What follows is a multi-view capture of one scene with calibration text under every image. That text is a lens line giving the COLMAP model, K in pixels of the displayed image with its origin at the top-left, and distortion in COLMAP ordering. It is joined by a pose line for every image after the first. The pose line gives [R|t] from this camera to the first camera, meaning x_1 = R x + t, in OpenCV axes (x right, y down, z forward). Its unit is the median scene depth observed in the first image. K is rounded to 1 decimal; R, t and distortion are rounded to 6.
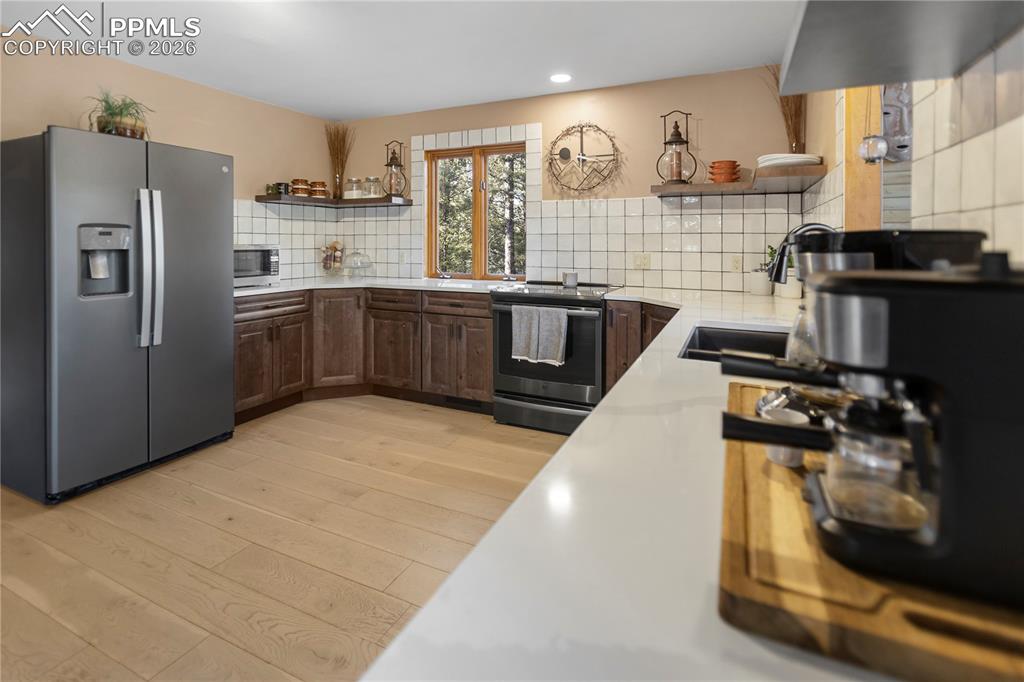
lens RADIAL K [[496.8, 0, 508.7], [0, 496.8, 235.1], [0, 0, 1]] dist [-0.002647, -0.000305]
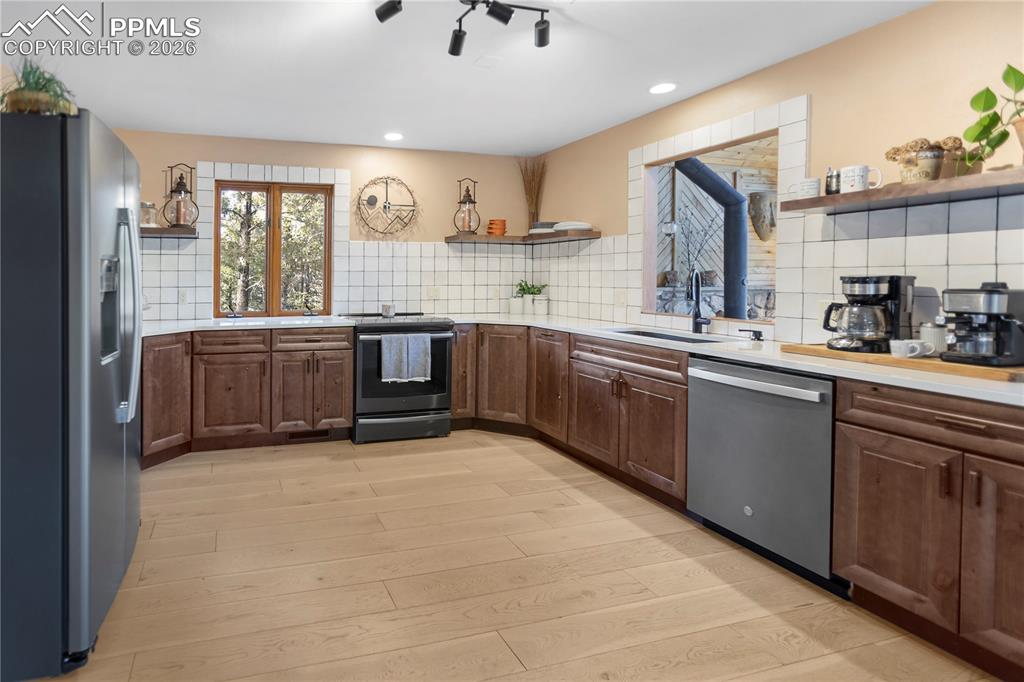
lens RADIAL K [[500.0, 0, 350.3], [0, 500.0, 276.4], [0, 0, 1]] dist [-0.002405, -0.000007]
pose [[0.776107, -0.001975, 0.630598, -0.675517], [-0.003878, 0.999961, 0.007905, 0.000919], [-0.630589, -0.008581, 0.776070, 0.150484]]
